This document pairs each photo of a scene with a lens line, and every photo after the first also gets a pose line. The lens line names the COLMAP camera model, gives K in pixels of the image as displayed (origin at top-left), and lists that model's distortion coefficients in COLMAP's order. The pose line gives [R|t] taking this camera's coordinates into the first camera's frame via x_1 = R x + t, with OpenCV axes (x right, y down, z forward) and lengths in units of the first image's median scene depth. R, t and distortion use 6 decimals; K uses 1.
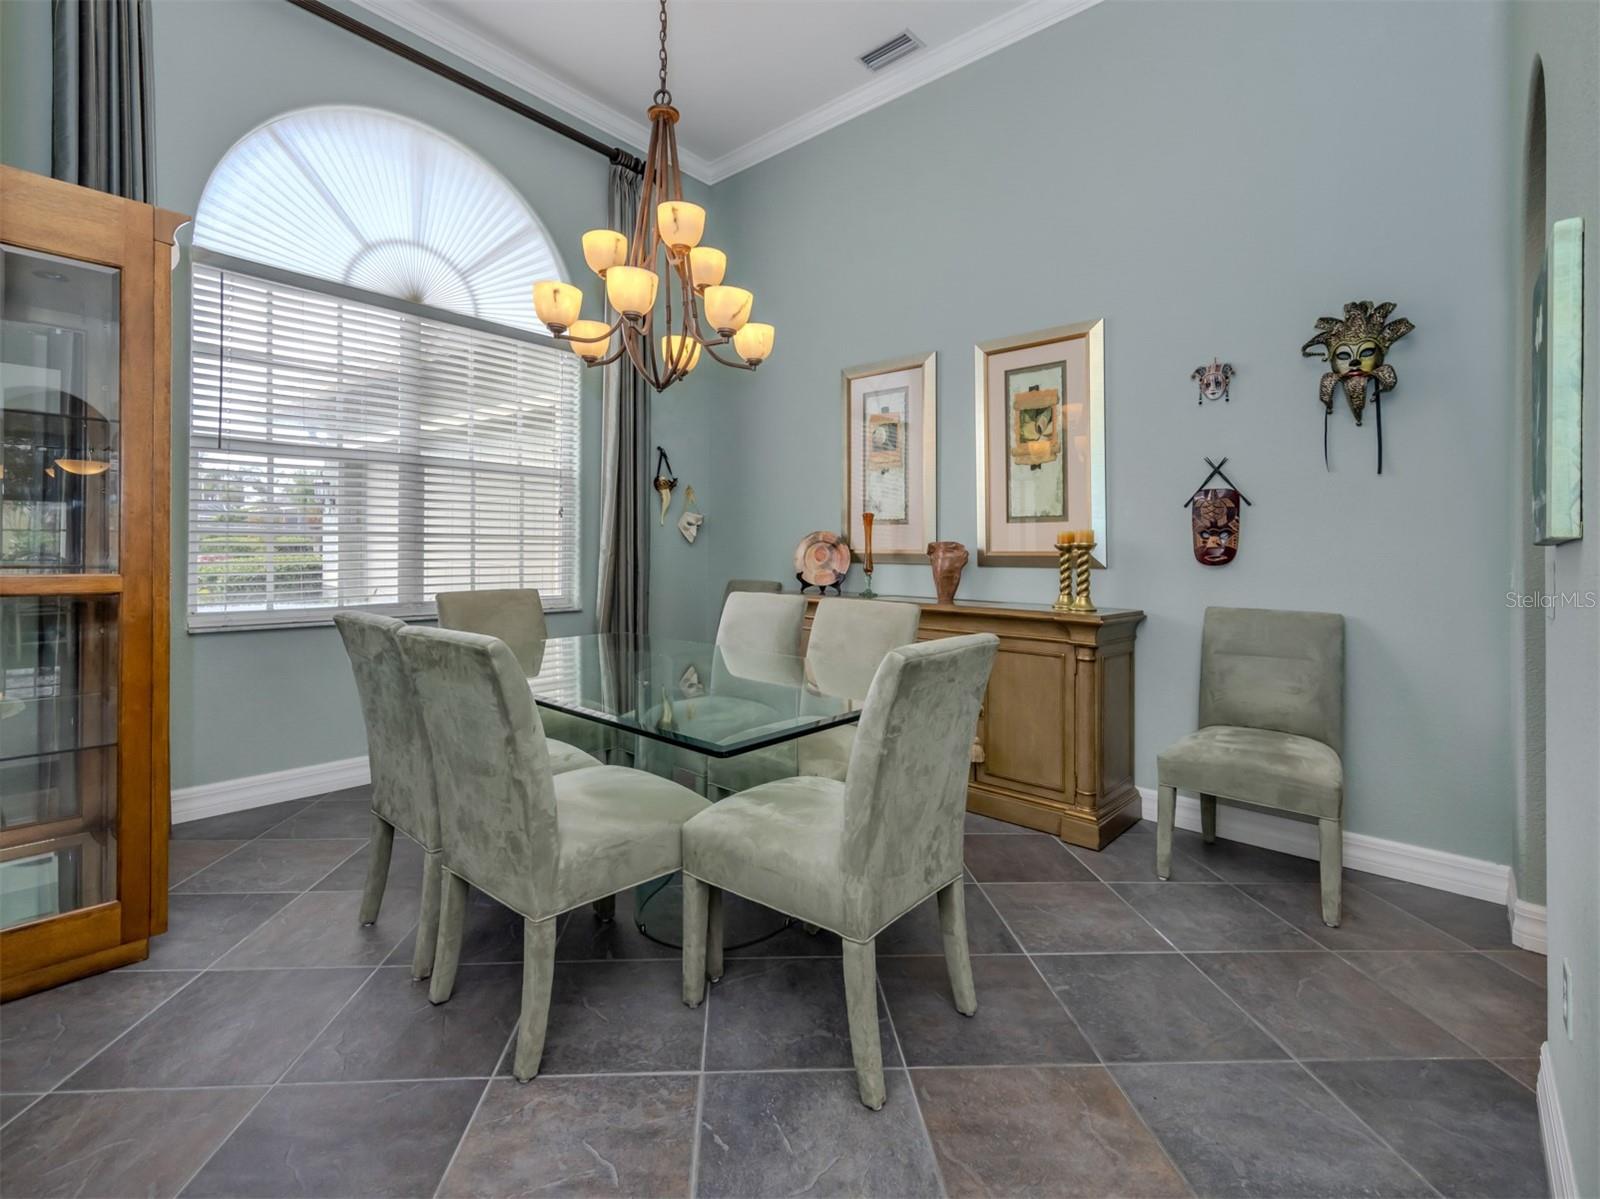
lens RADIAL K [[745.7, 0, 785.5], [0, 745.7, 549.8], [0, 0, 1]] dist [0.005535, 0.000607]
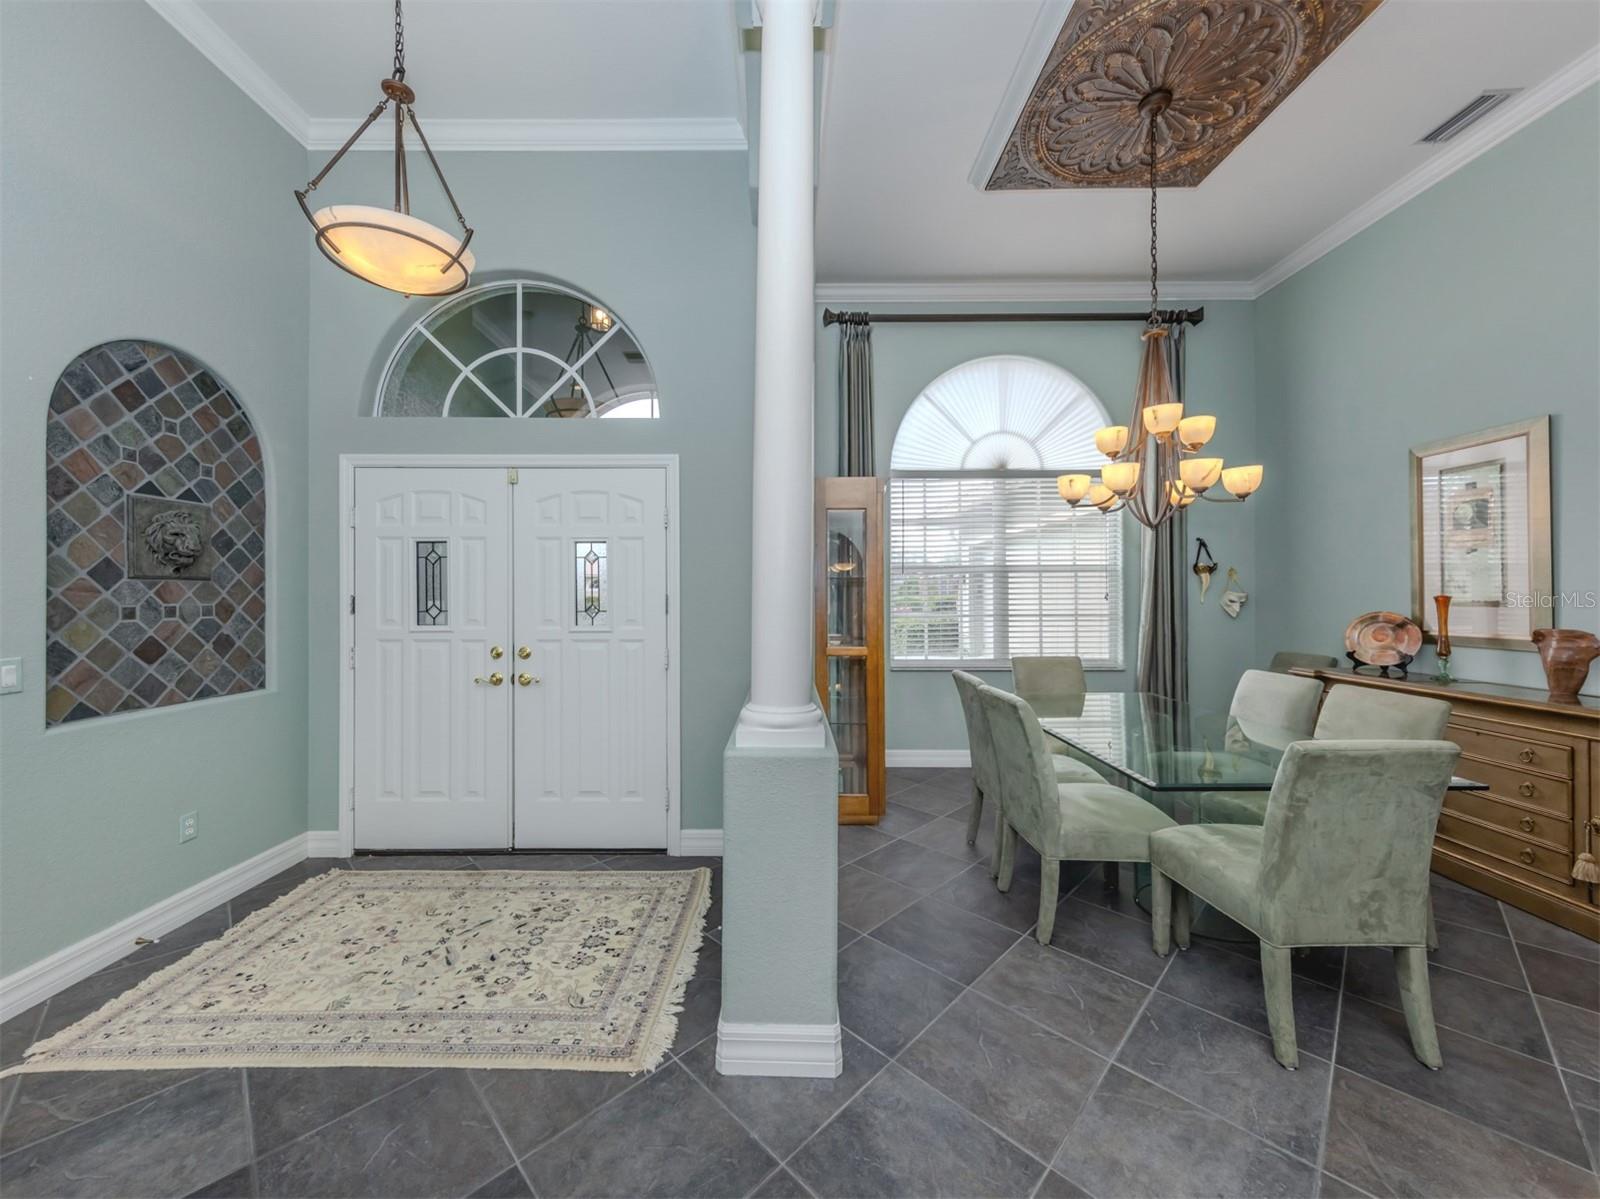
lens RADIAL K [[588.7, 0, 787.9], [0, 588.7, 597.7], [0, 0, 1]] dist [0.006923, -0.000309]
pose [[0.665213, -0.012559, -0.746548, 0.221433], [0.009088, 0.999921, -0.008724, -0.086776], [0.746598, -0.000981, 0.665274, -0.285065]]
